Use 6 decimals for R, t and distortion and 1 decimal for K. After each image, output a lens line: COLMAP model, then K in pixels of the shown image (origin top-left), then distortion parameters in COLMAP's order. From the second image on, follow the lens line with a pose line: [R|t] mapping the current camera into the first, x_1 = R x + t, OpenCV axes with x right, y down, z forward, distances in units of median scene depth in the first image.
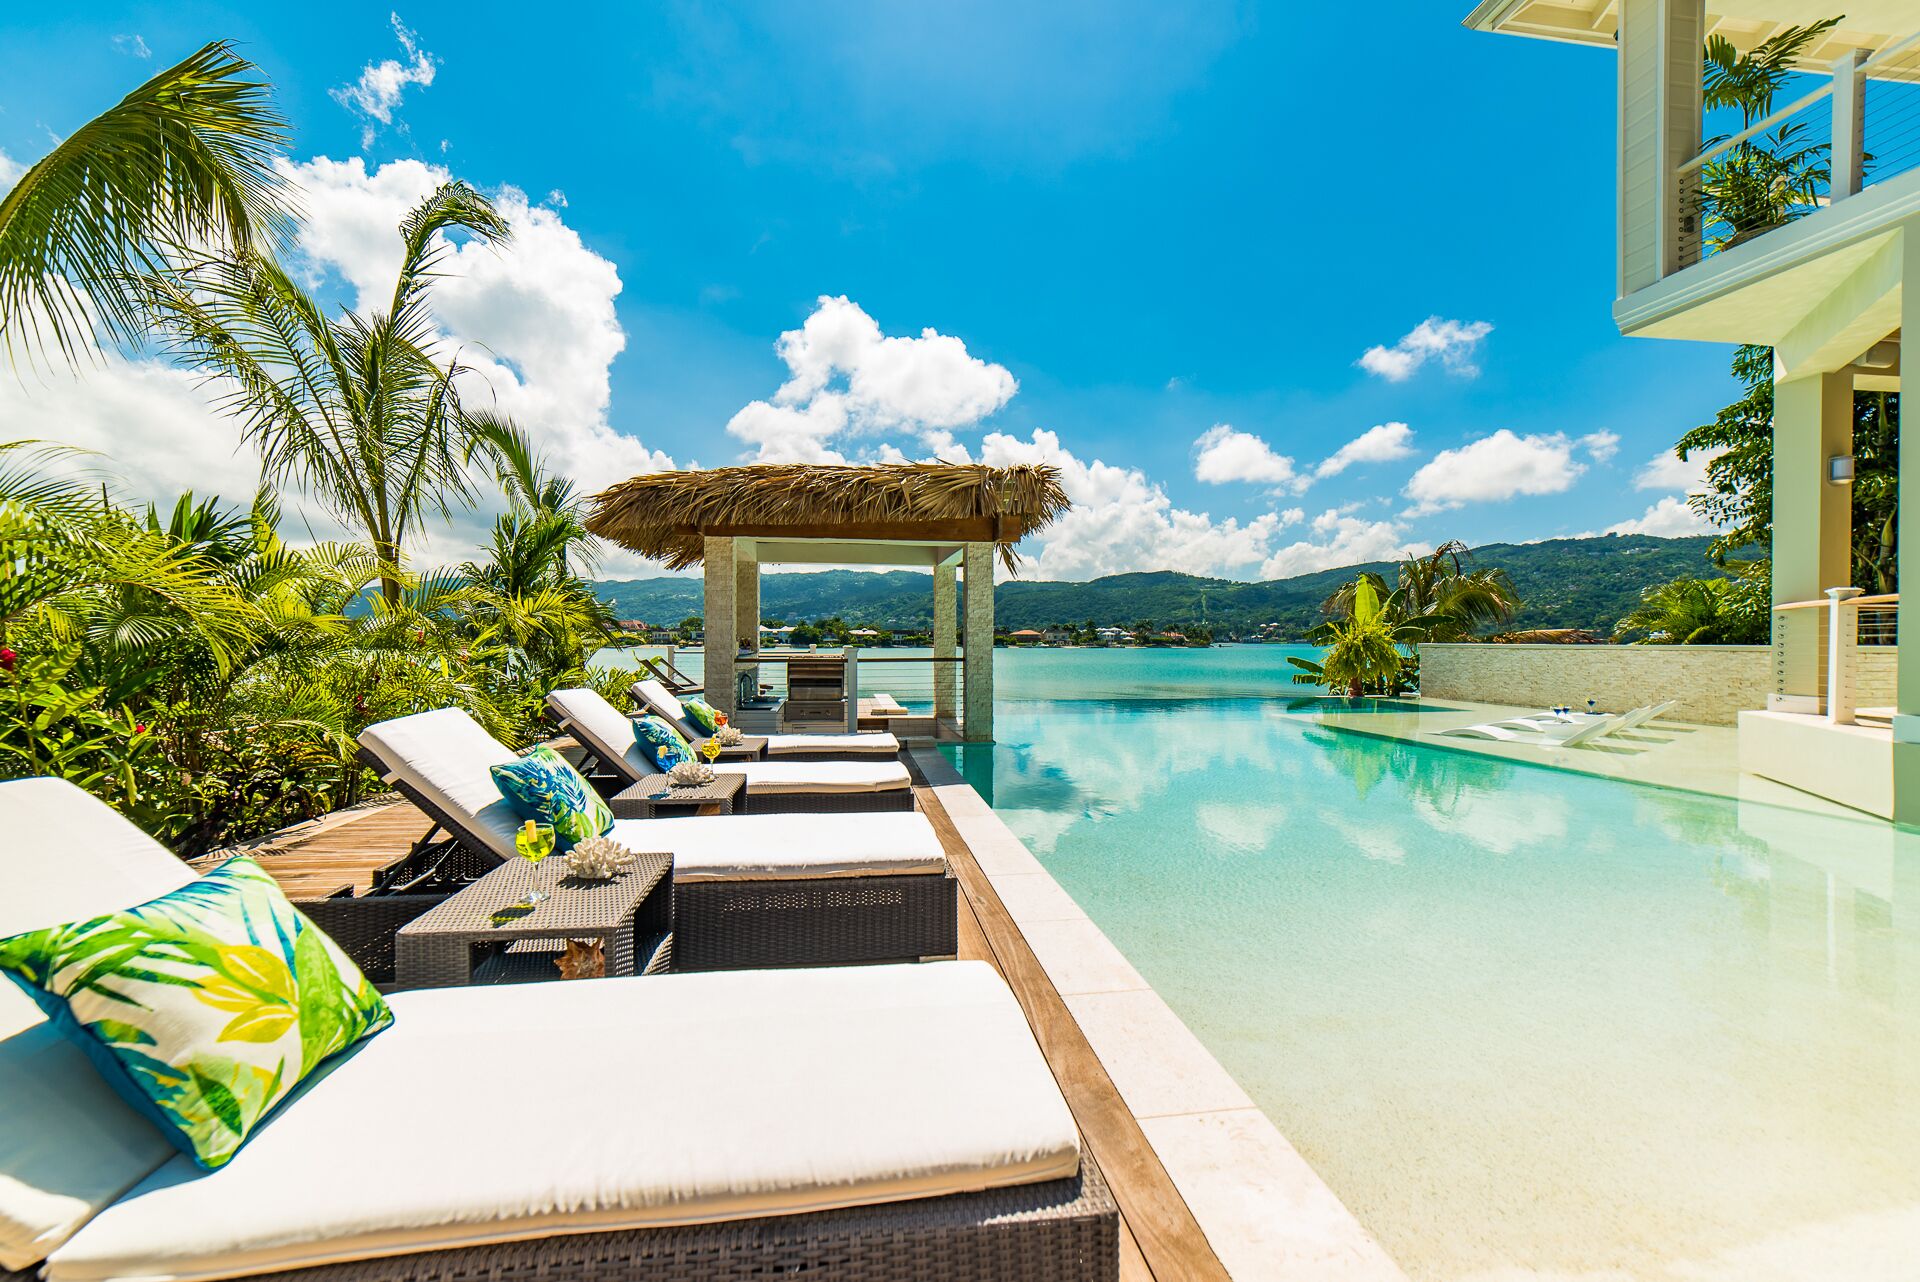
lens RADIAL K [[778.1, 0, 965.6], [0, 778.1, 649.0], [0, 0, 1]] dist [0.000038, 0.000096]
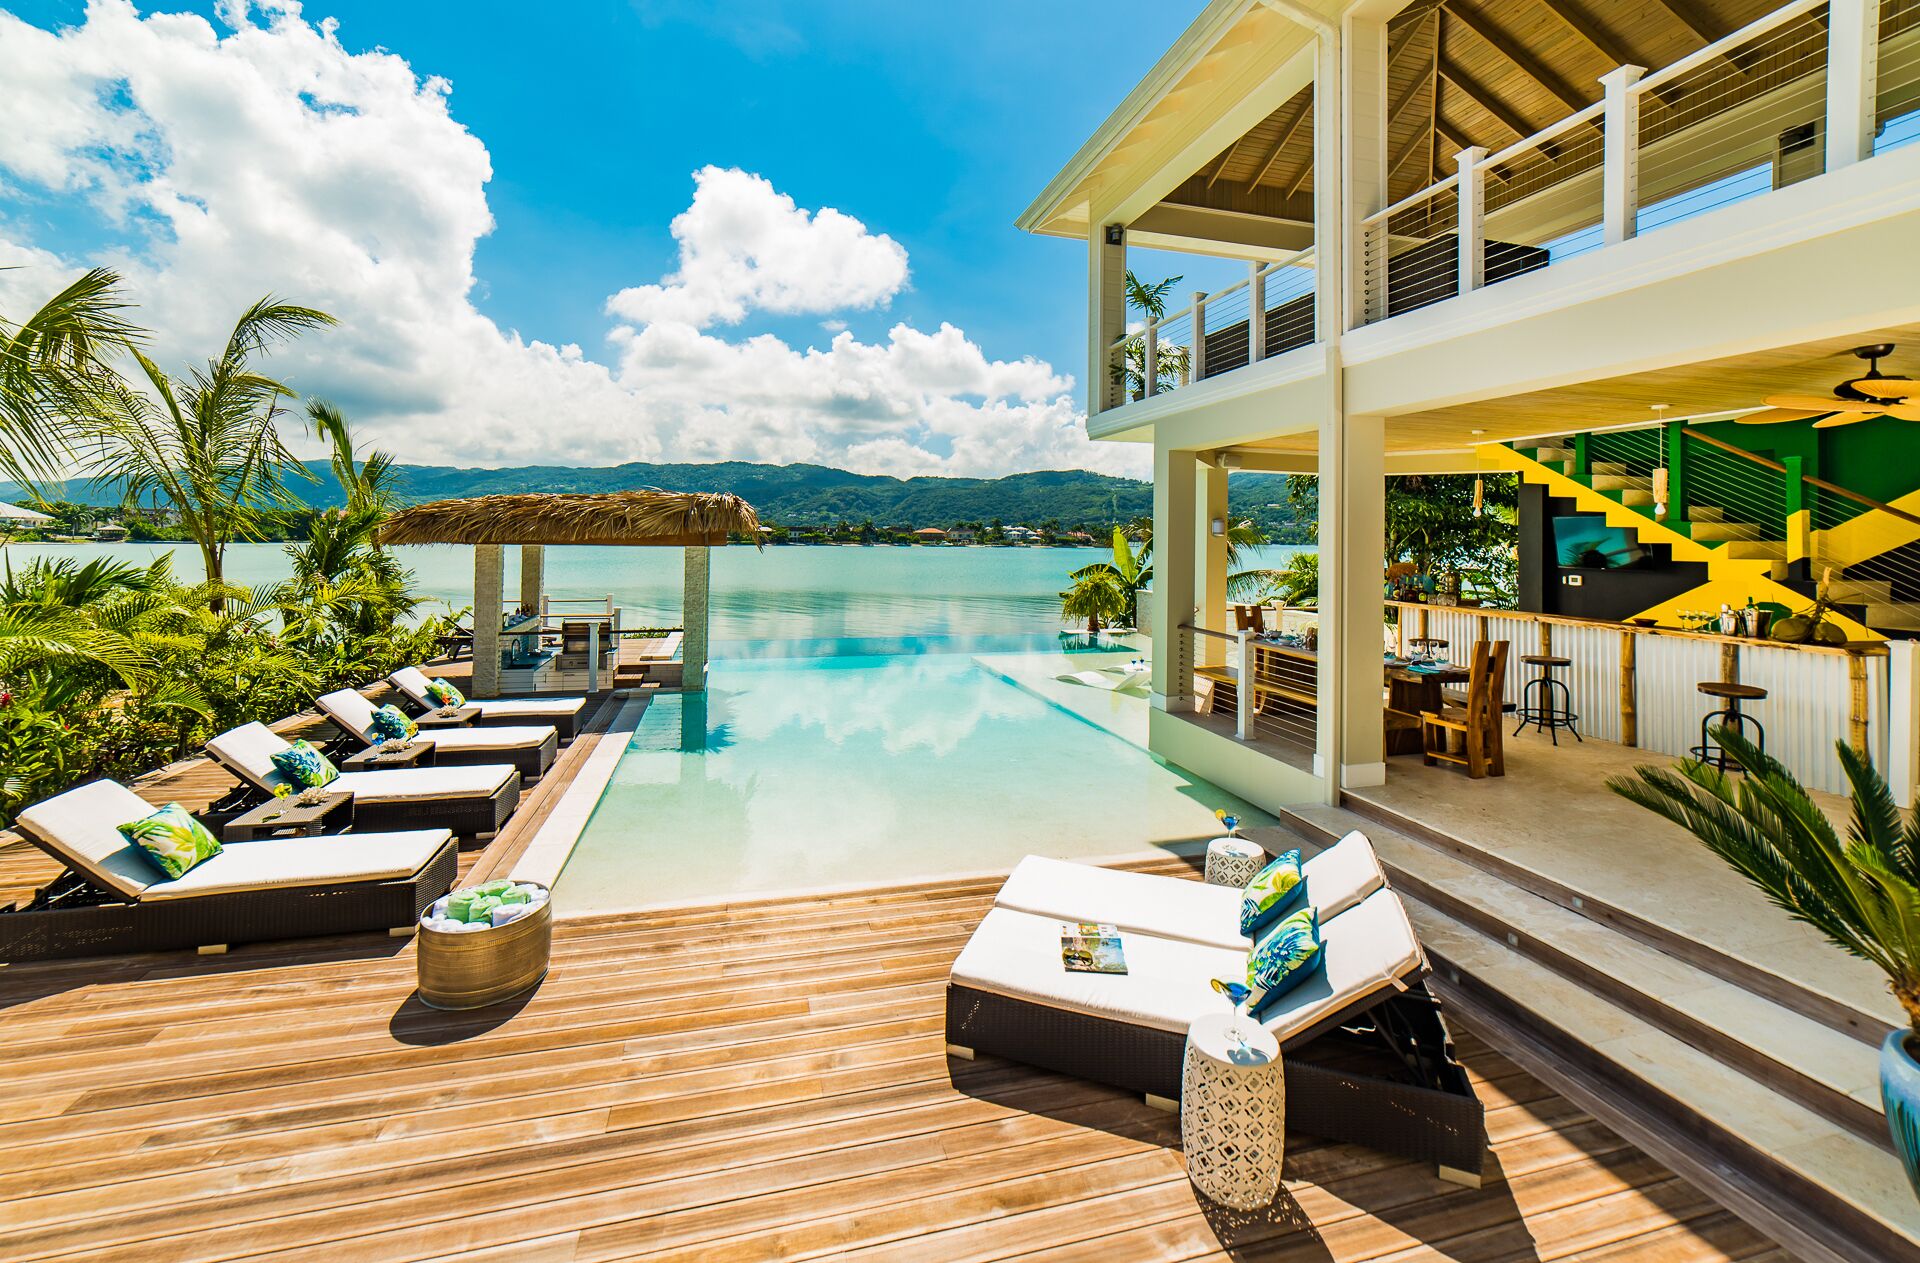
lens RADIAL K [[813.6, 0, 1007.9], [0, 813.6, 520.3], [0, 0, 1]] dist [-0.002010, -0.000148]
pose [[0.989091, 0.021134, 0.145781, 0.660966], [-0.017726, 0.999539, -0.024638, -0.292507], [-0.146234, 0.021785, 0.989010, -0.955653]]
